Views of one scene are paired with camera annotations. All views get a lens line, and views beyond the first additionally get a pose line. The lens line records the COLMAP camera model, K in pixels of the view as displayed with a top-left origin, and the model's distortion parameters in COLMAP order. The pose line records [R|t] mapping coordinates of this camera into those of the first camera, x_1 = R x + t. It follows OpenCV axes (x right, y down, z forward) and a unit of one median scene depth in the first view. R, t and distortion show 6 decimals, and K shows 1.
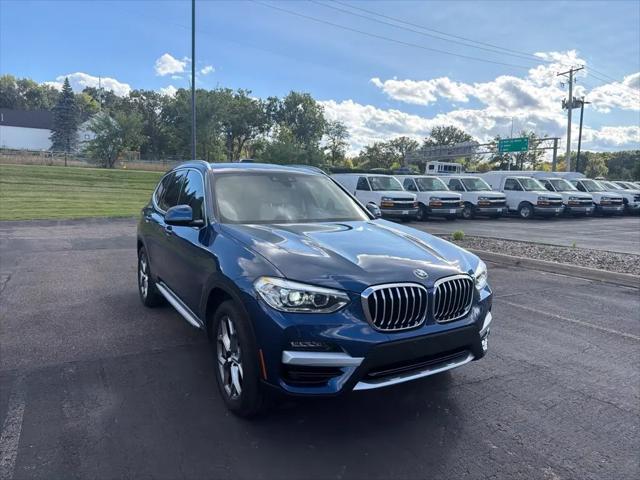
lens RADIAL K [[447.1, 0, 322.2], [0, 447.1, 239.9], [0, 0, 1]] dist [0.054698, -0.078066]
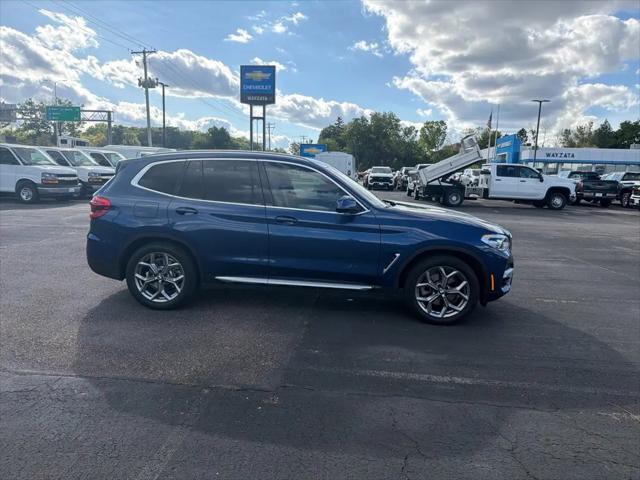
lens RADIAL K [[446.2, 0, 321.5], [0, 446.2, 247.2], [0, 0, 1]] dist [0.045483, -0.052024]
pose [[0.578238, -0.135279, 0.804575, -0.142526], [0.072035, 0.990772, 0.114815, -0.008708], [-0.812682, -0.008432, 0.582646, 0.037200]]
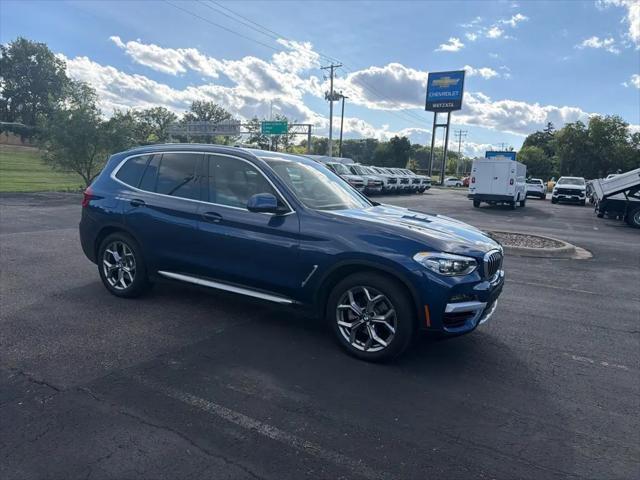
lens RADIAL K [[446.7, 0, 322.1], [0, 446.7, 248.0], [0, 0, 1]] dist [0.056833, -0.079984]
pose [[0.863634, -0.055889, 0.501012, -0.077752], [0.020701, 0.996929, 0.075525, -0.002564], [-0.503695, -0.054855, 0.862139, 0.000889]]
